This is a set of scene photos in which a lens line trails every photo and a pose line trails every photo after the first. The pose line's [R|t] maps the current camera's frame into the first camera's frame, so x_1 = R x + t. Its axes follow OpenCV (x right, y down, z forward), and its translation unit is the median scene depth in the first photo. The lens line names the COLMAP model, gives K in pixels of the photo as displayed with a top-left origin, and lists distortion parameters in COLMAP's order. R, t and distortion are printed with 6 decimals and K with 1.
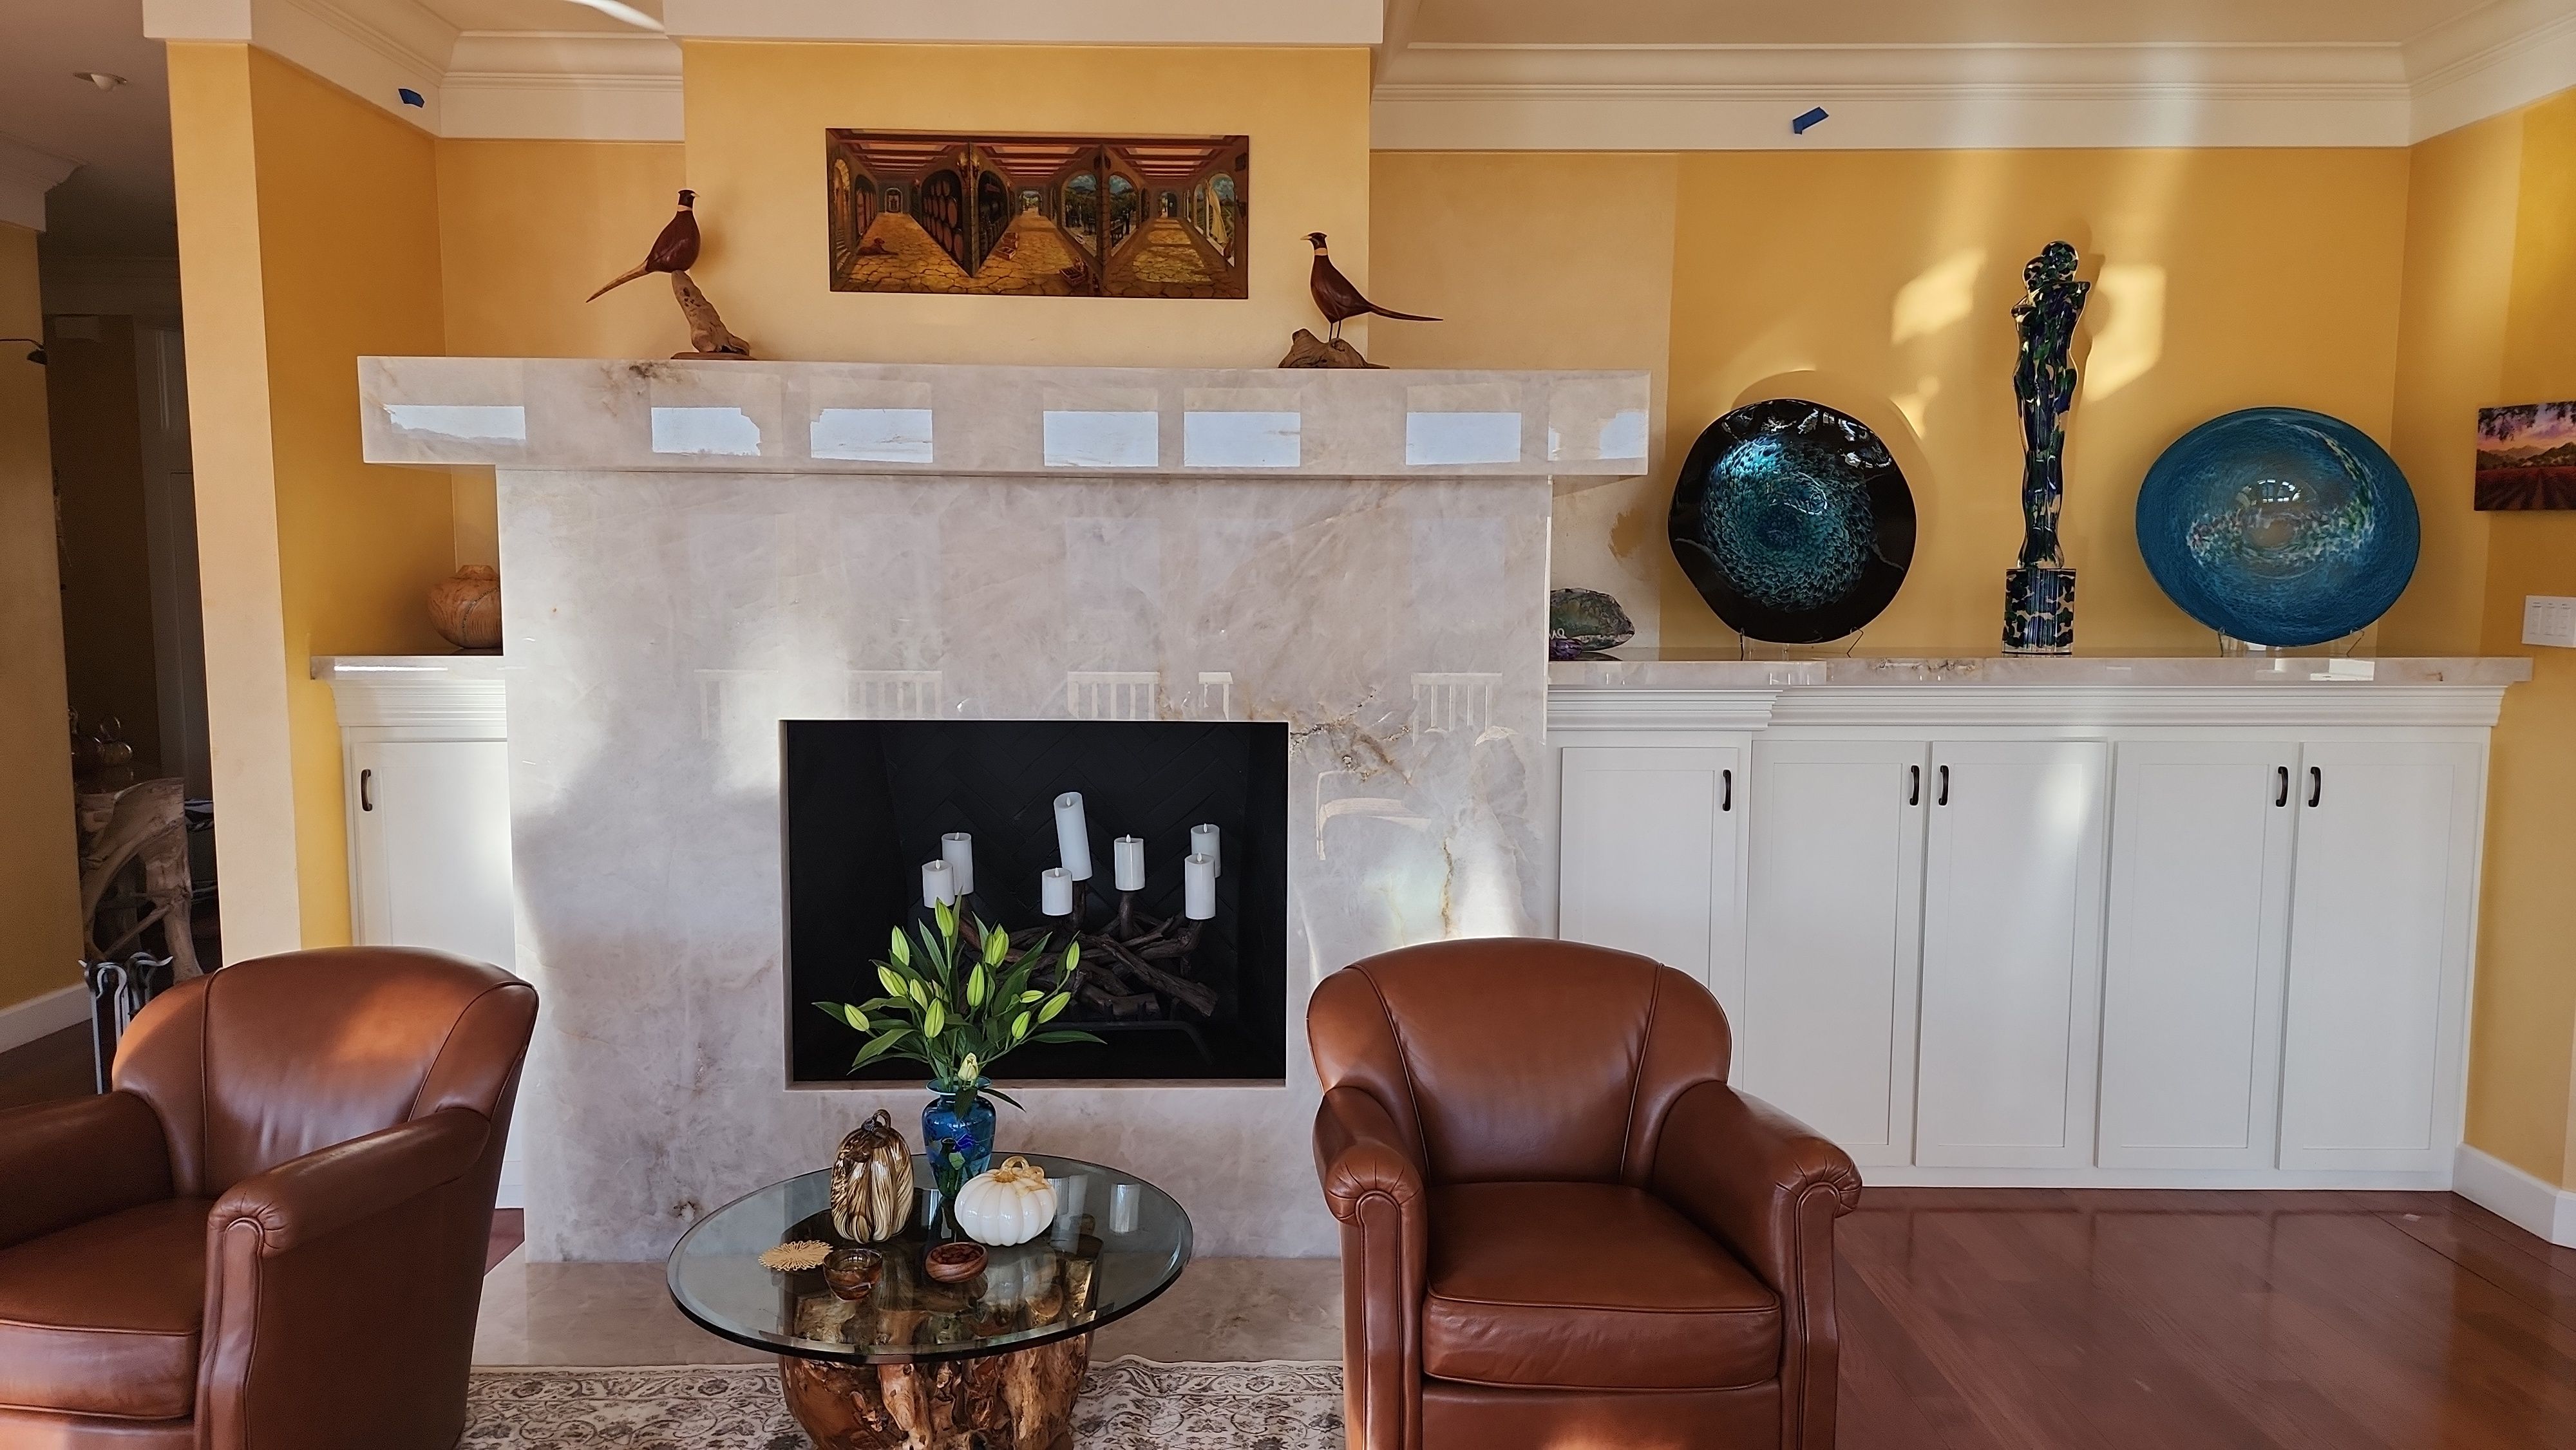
lens RADIAL K [[1715.6, 0, 1287.8], [0, 1715.6, 743.1], [0, 0, 1]] dist [0.080167, -0.070839]
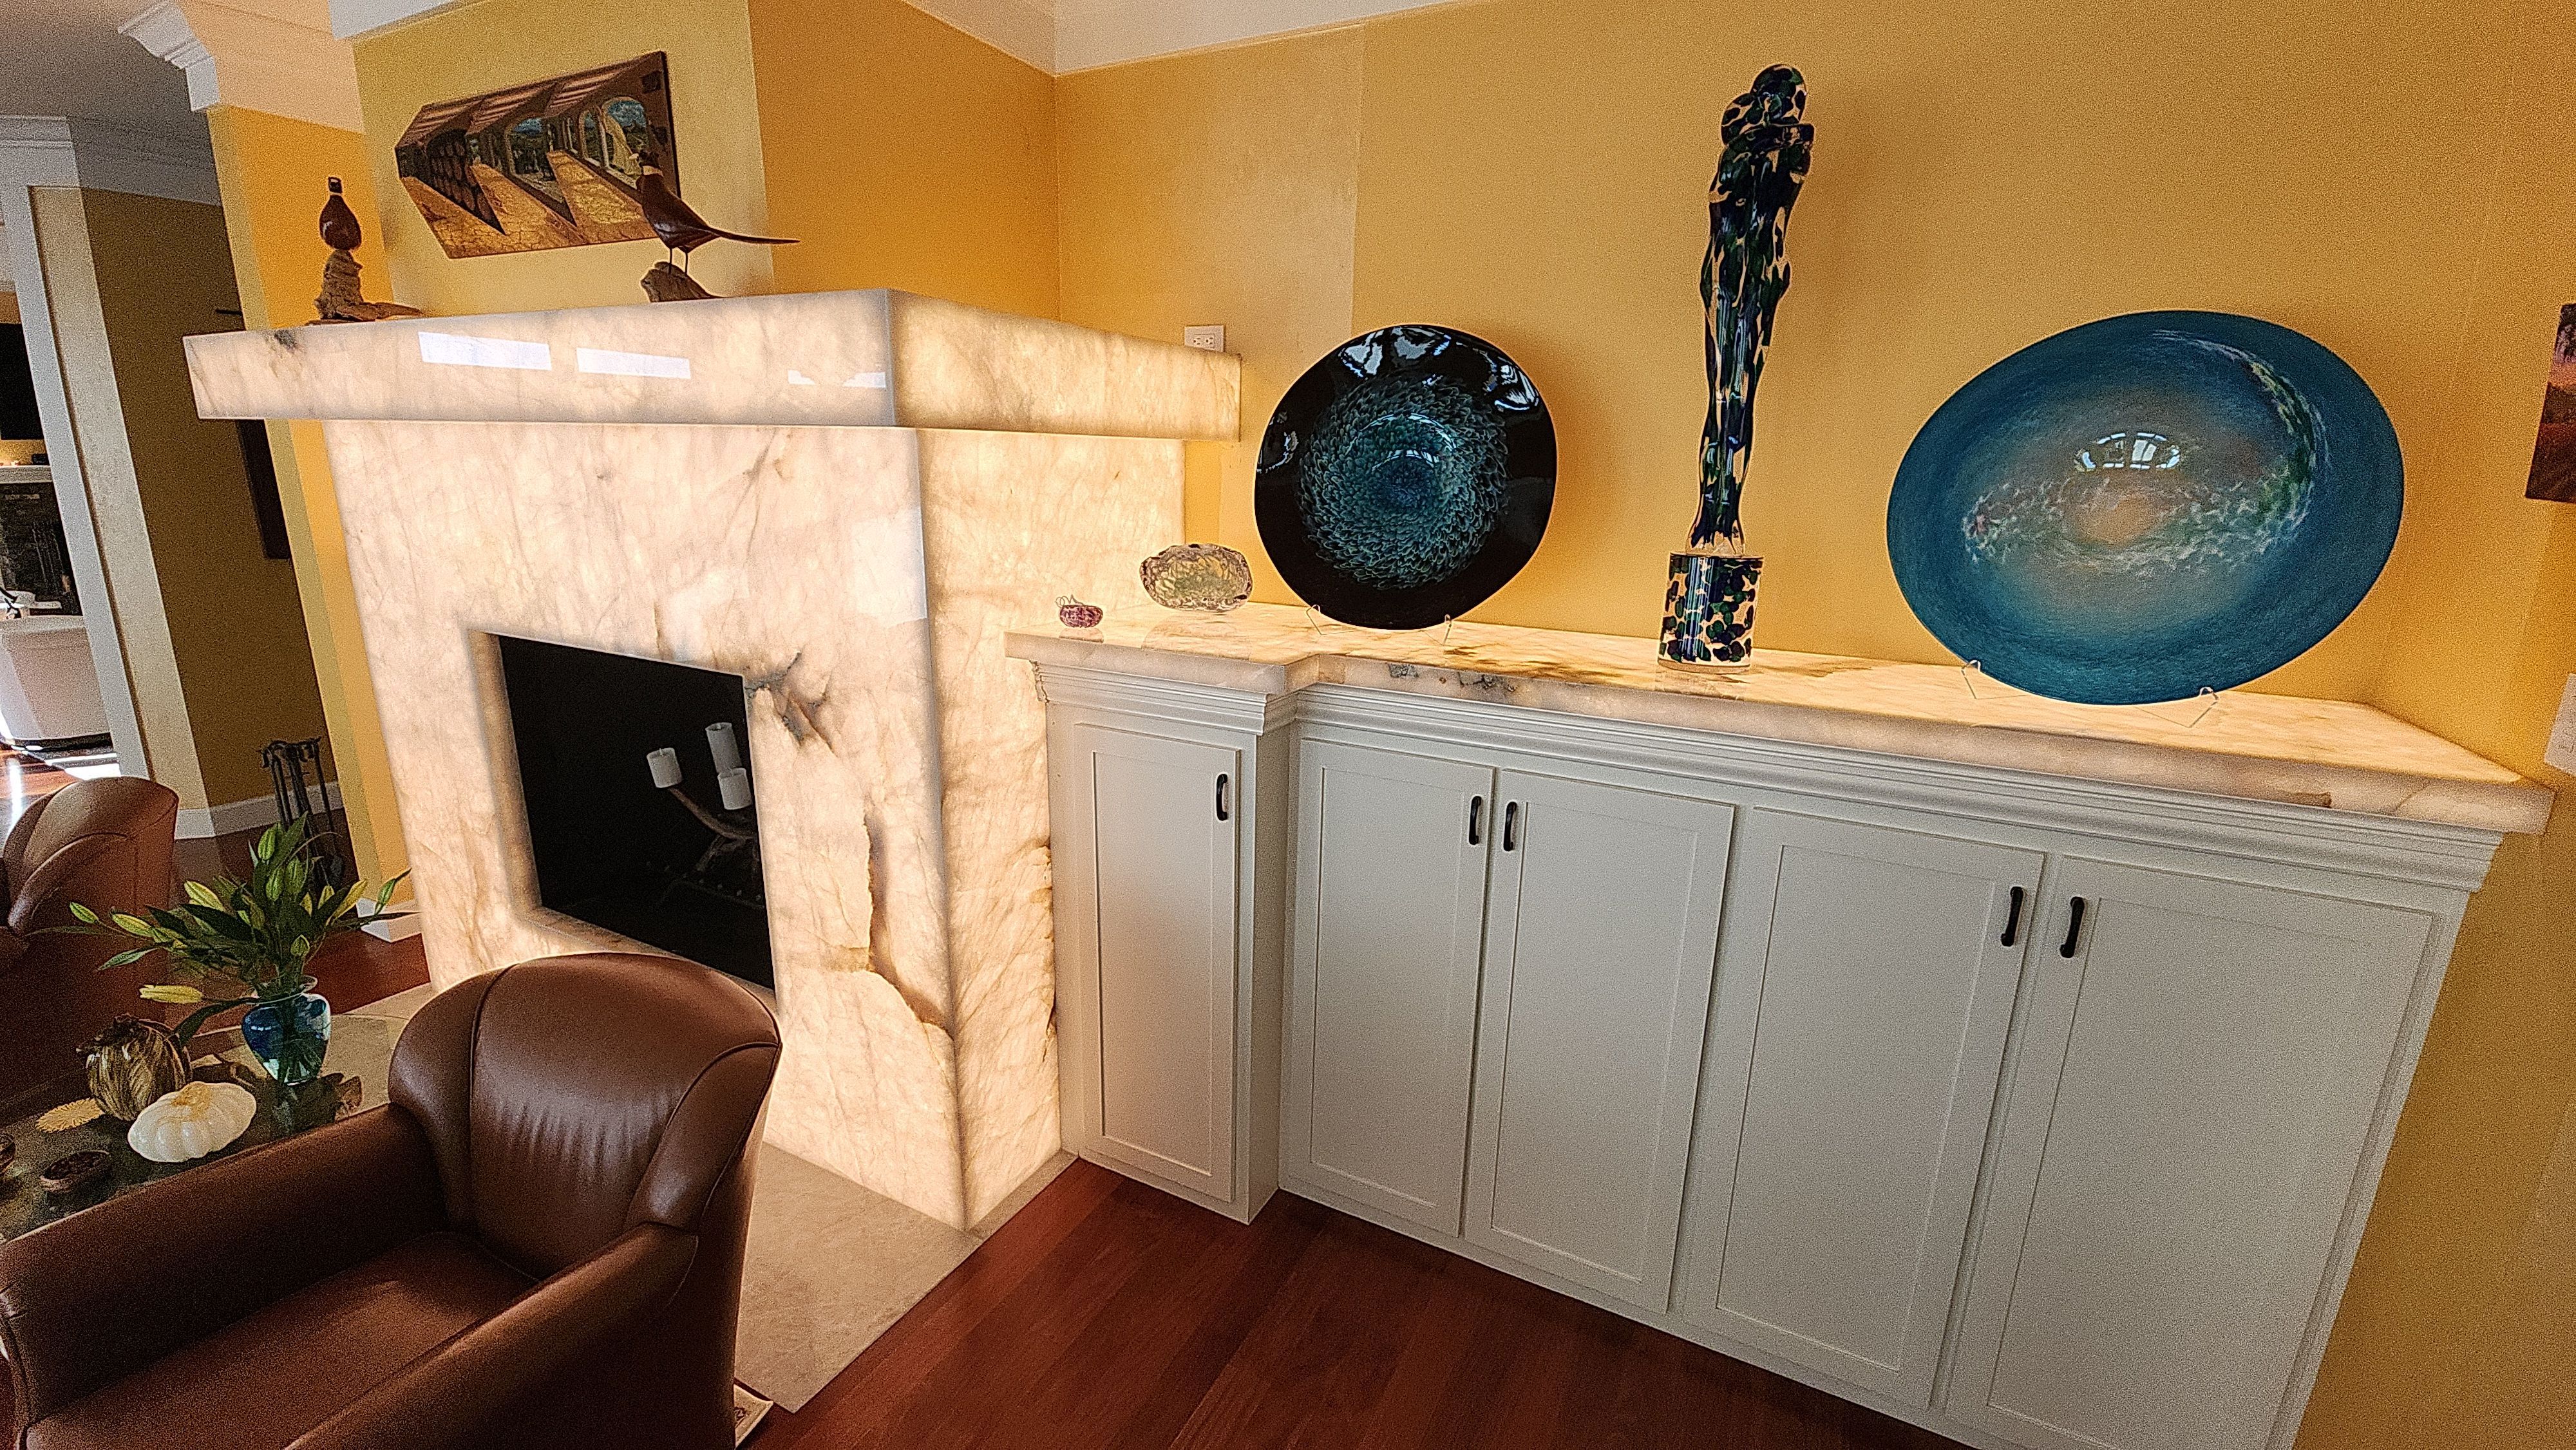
lens RADIAL K [[1054.2, 0, 1288.2], [0, 1054.2, 721.8], [0, 0, 1]] dist [0.007959, -0.005090]
pose [[0.881667, 0.129548, -0.453740, 0.565826], [-0.065158, 0.985788, 0.154844, -0.102564], [0.467352, -0.106956, 0.877578, 0.604694]]
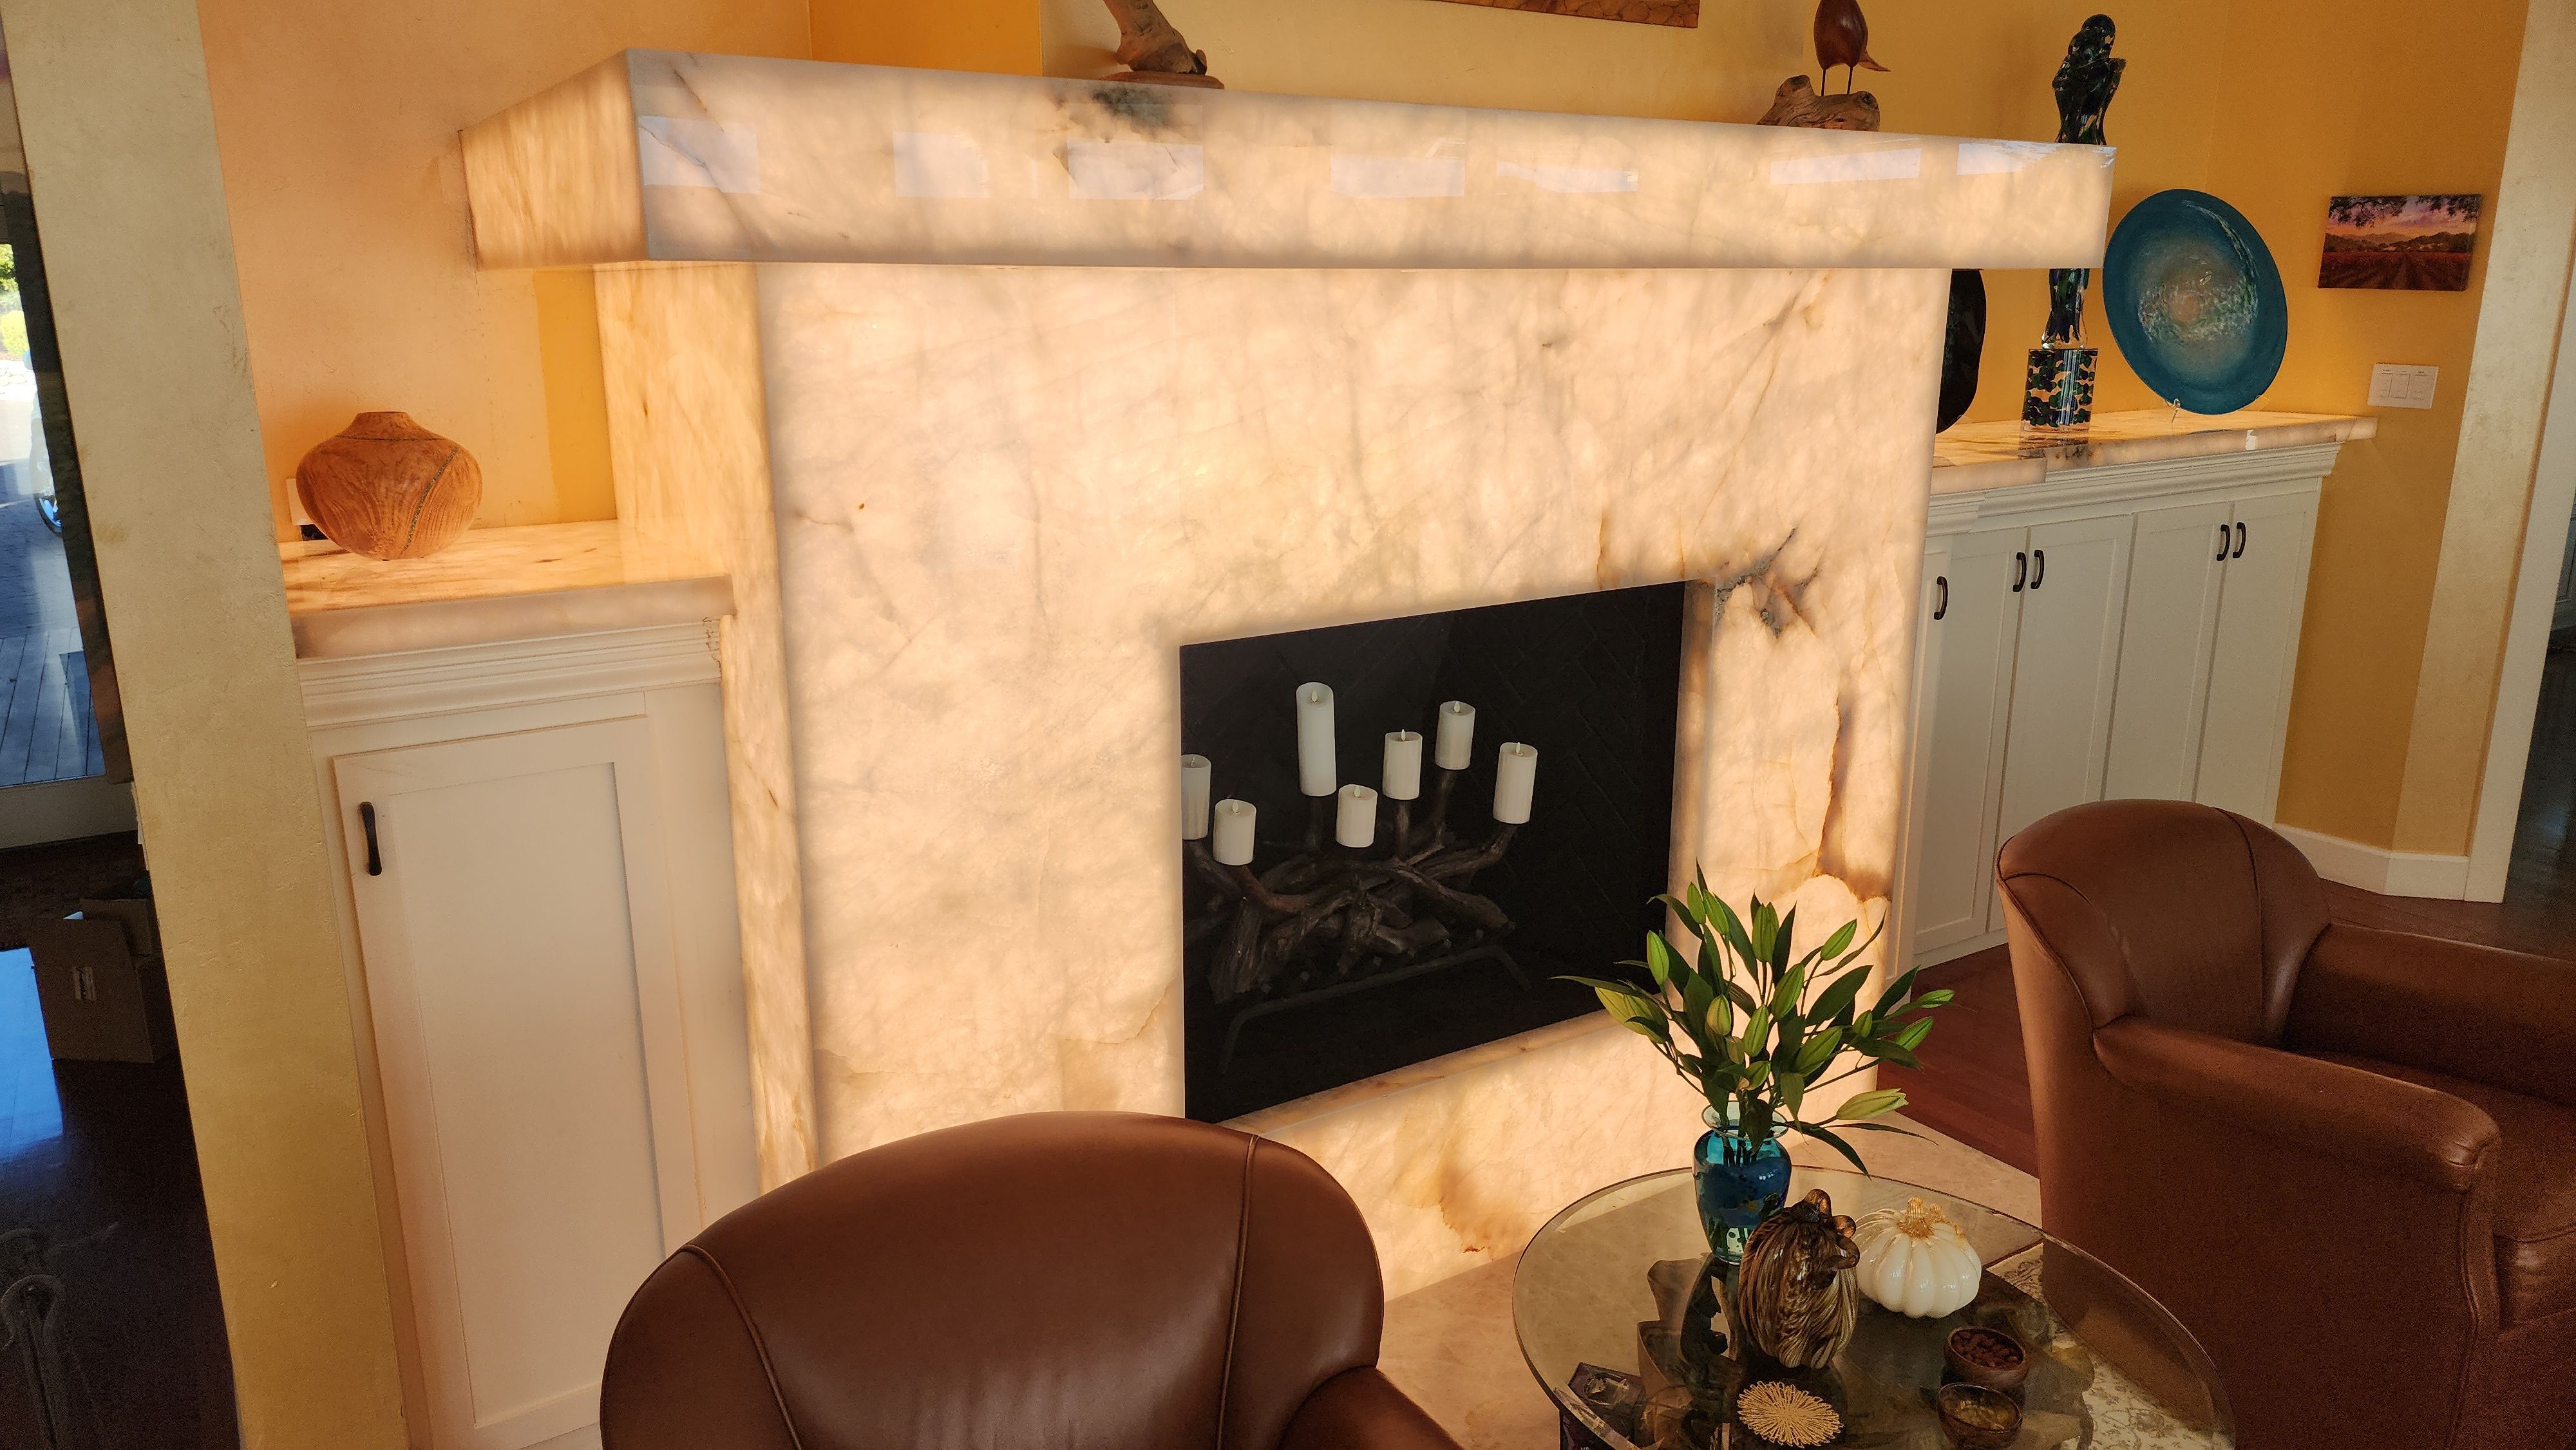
lens RADIAL K [[1715.6, 0, 1275.5], [0, 1715.6, 724.4], [0, 0, 1]] dist [0.080167, -0.070839]
pose [[0.848354, -0.136117, 0.511632, -0.608568], [0.060061, 0.984890, 0.162435, -0.089332], [-0.526011, -0.107073, 0.843710, 0.409477]]
